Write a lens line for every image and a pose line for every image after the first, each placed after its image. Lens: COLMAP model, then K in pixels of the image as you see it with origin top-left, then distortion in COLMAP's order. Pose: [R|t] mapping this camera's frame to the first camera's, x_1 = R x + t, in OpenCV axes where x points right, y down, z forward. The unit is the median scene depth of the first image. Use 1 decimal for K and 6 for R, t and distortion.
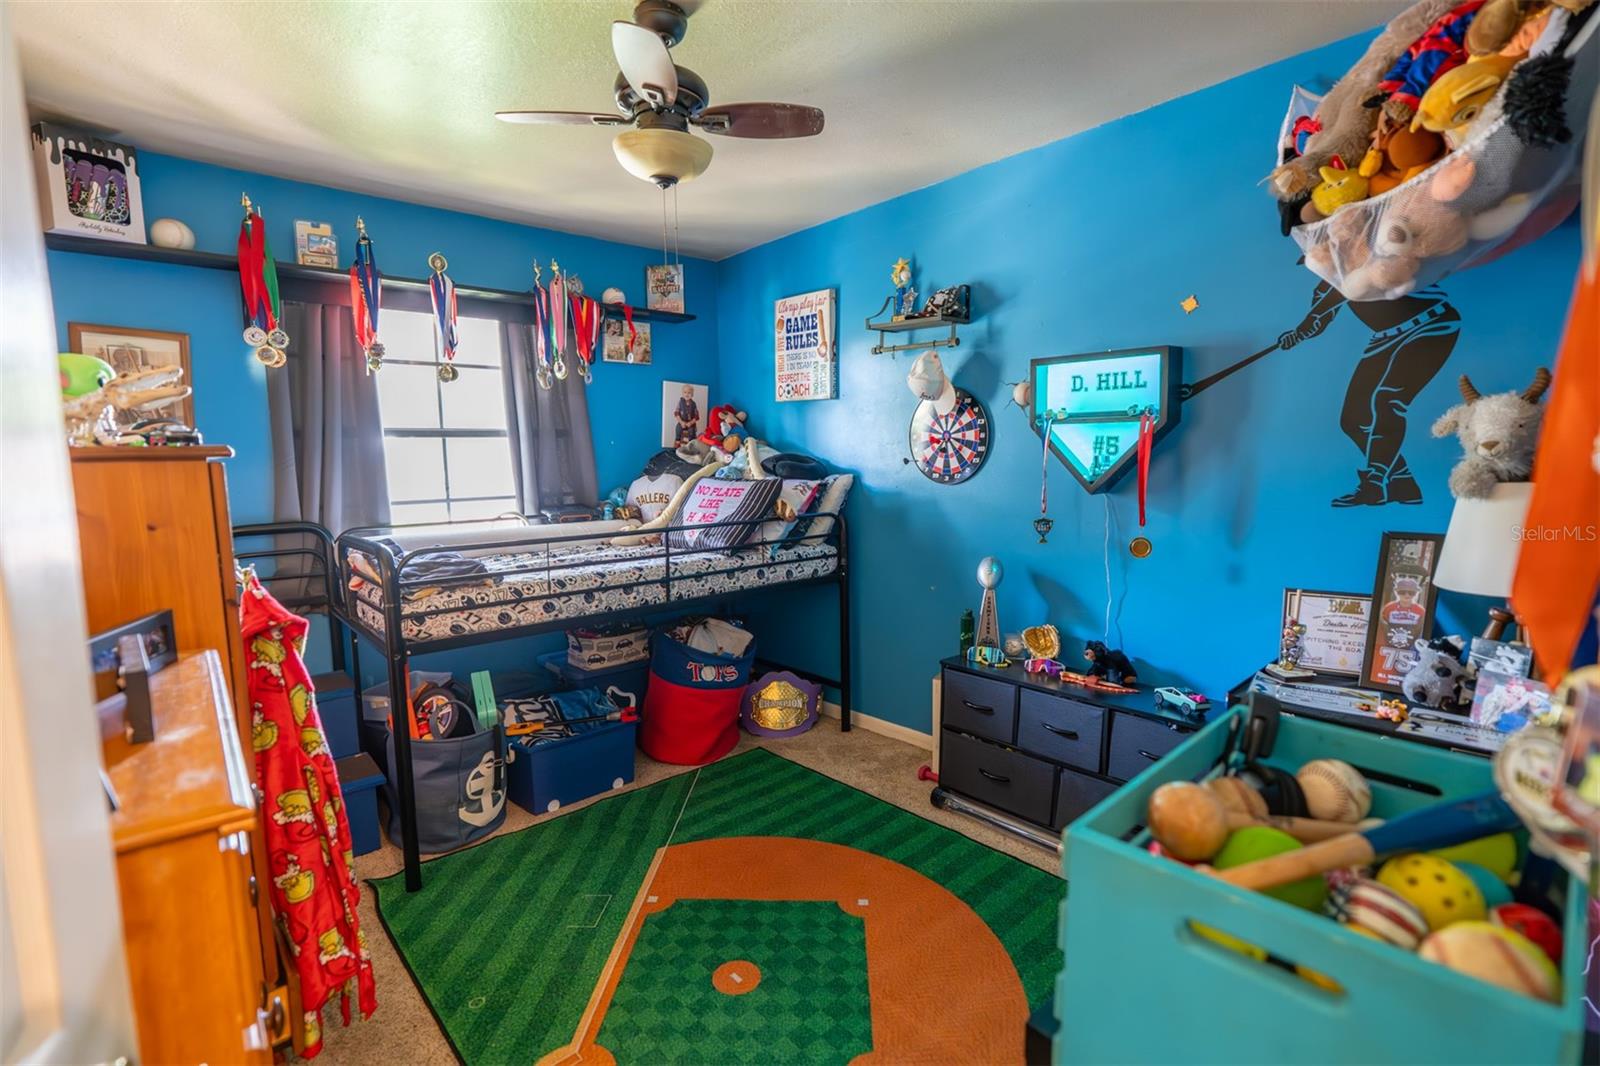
lens RADIAL K [[734.1, 0, 799.7], [0, 734.1, 537.4], [0, 0, 1]] dist [-0.002936, 0.002092]
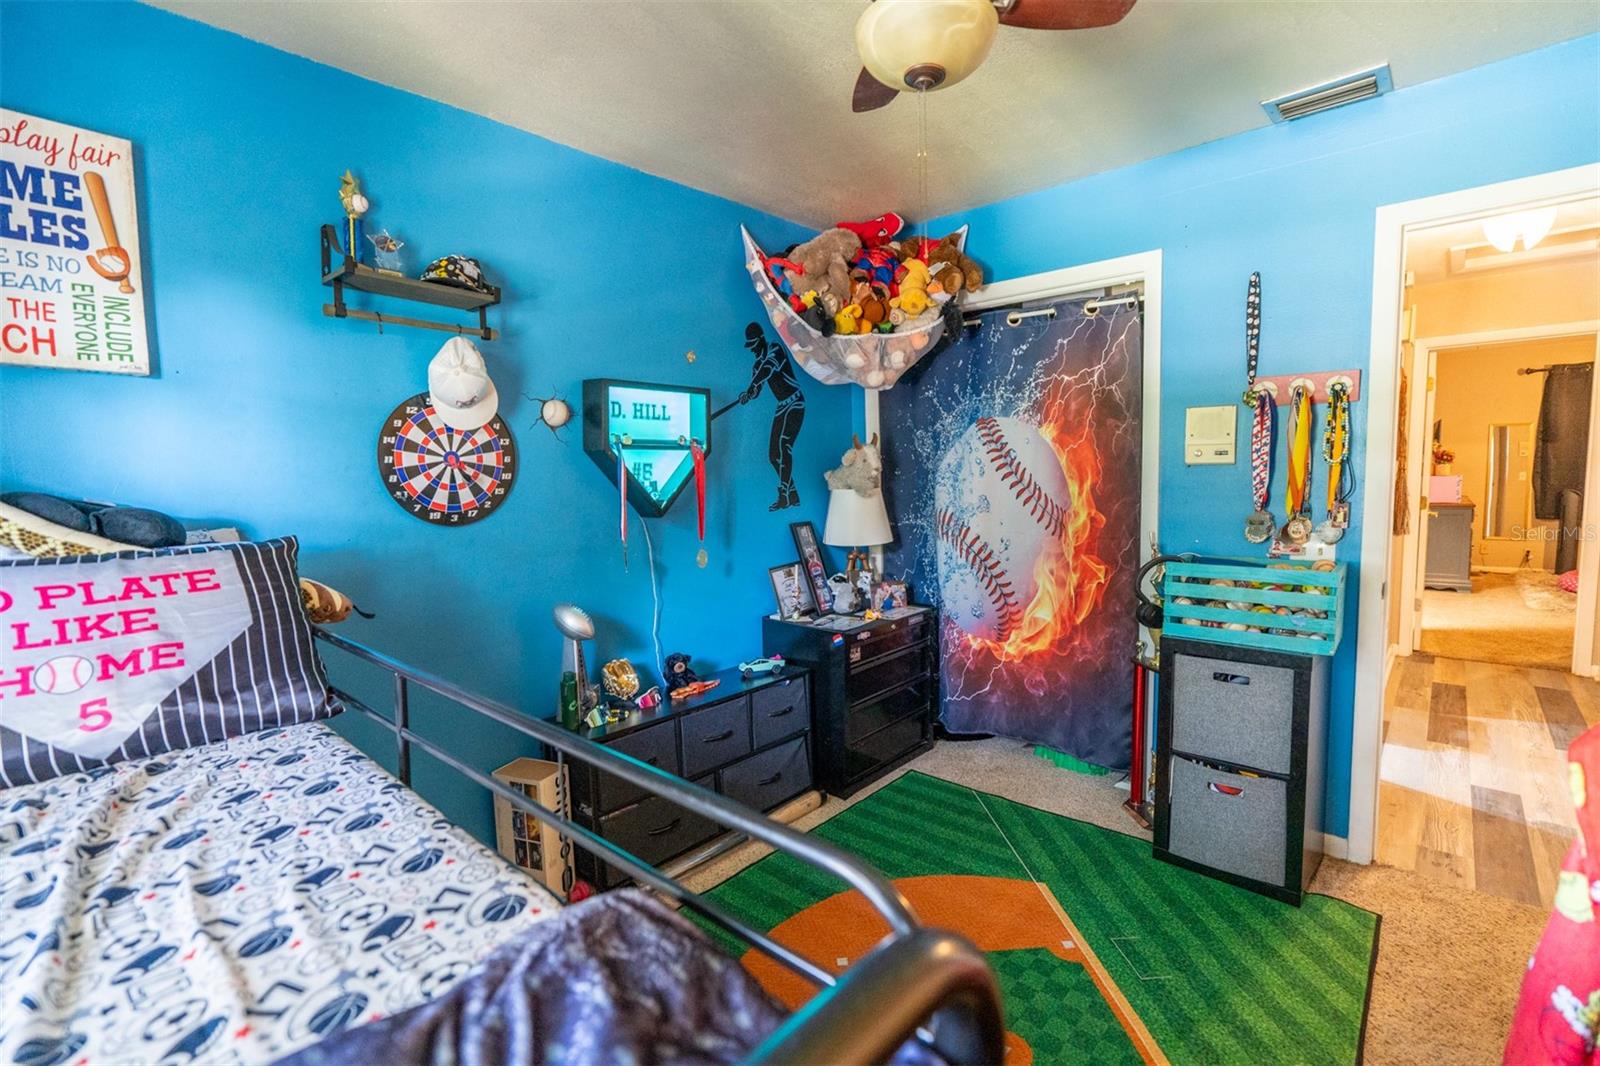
lens RADIAL K [[734.1, 0, 802.7], [0, 734.1, 532.3], [0, 0, 1]] dist [-0.002936, 0.002092]
pose [[-0.102103, -0.071079, 0.992231, -0.565009], [0.137137, 0.986915, 0.084810, -0.084062], [-0.985276, 0.144731, -0.091020, 0.761830]]
